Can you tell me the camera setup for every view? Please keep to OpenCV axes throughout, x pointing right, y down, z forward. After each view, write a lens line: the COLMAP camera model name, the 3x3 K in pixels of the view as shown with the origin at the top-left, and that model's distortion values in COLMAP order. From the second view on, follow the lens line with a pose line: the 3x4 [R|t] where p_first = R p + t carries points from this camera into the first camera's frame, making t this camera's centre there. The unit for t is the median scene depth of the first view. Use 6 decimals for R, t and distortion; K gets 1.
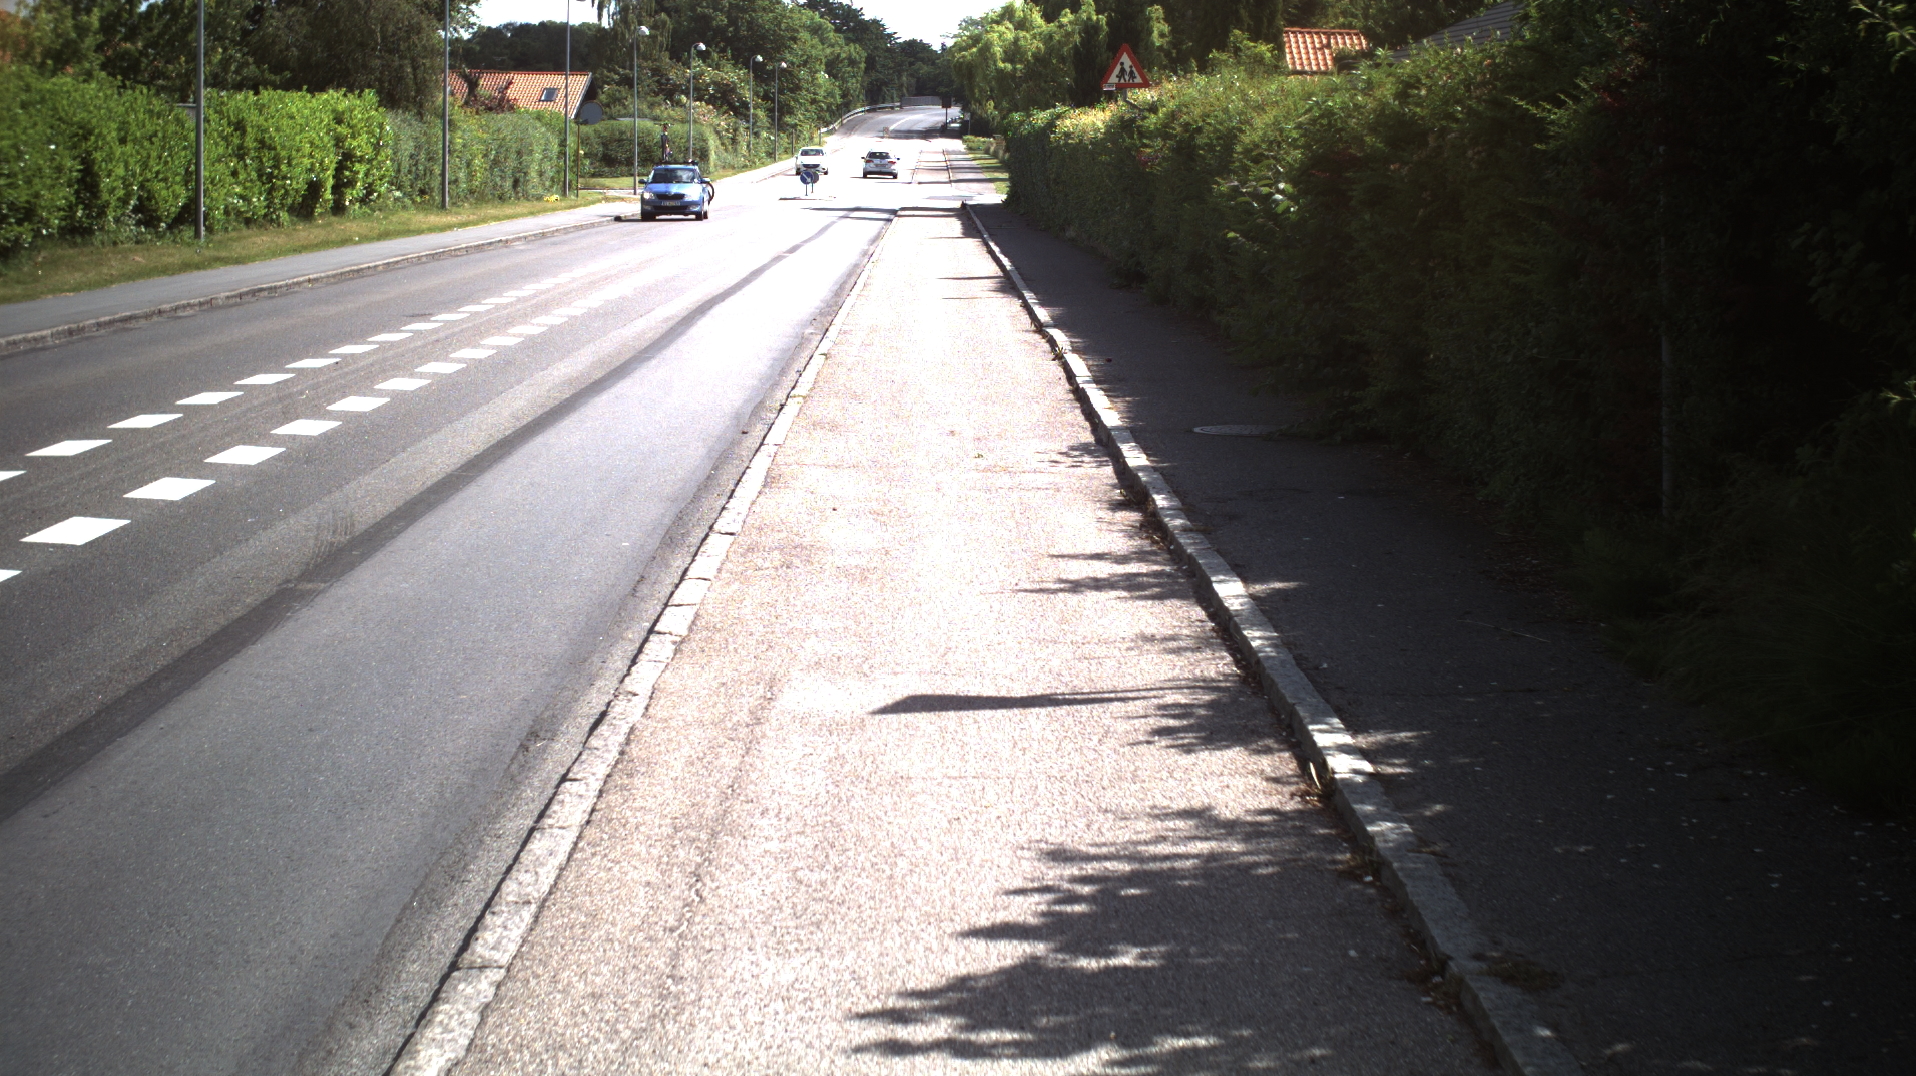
lens RADIAL K [[3126.8, 0, 958.0], [0, 3126.8, 538.0], [0, 0, 1]] dist [-0.276582, 0.309378]
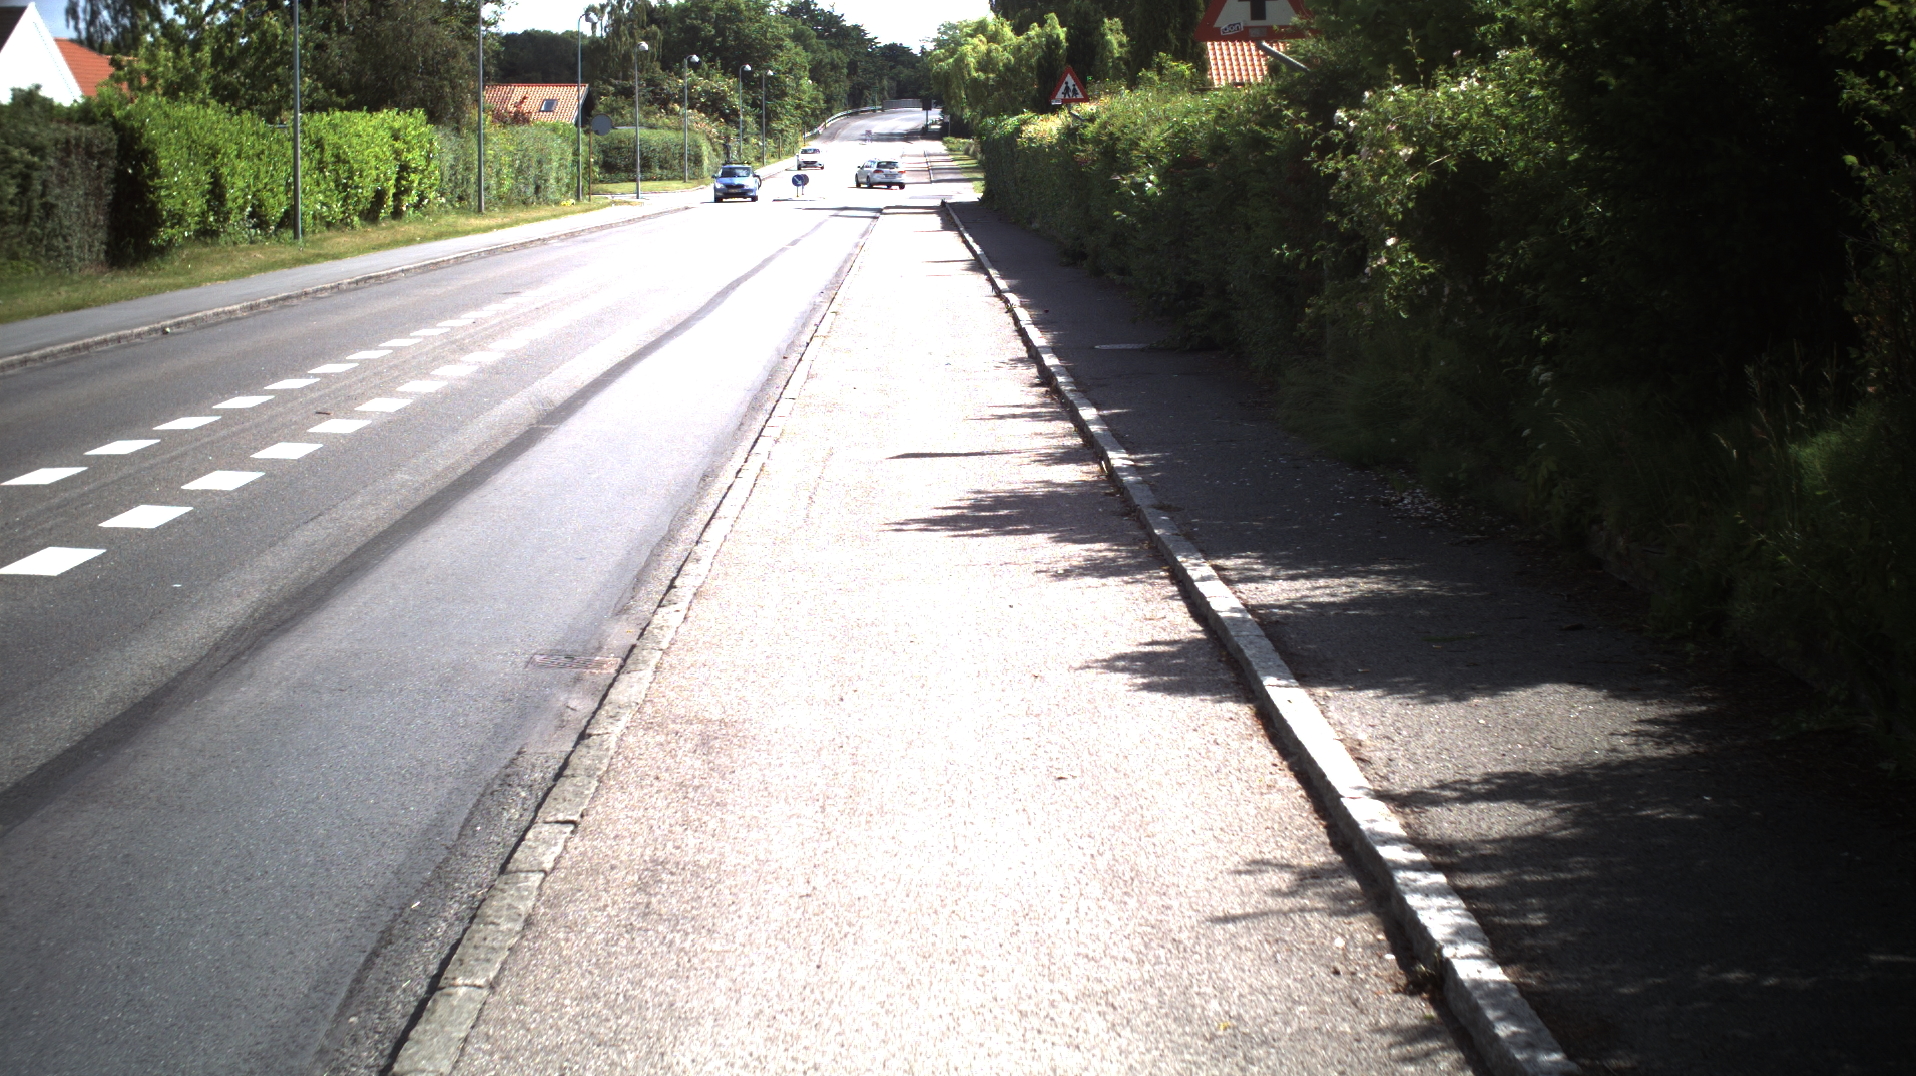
lens RADIAL K [[3126.8, 0, 958.0], [0, 3126.8, 538.0], [0, 0, 1]] dist [-0.276582, 0.309378]
pose [[0.999852, -0.016801, 0.003814, 0.001442], [0.016801, 0.999859, -0.000018, 0.018086], [-0.003814, 0.000082, 0.999993, -0.156000]]
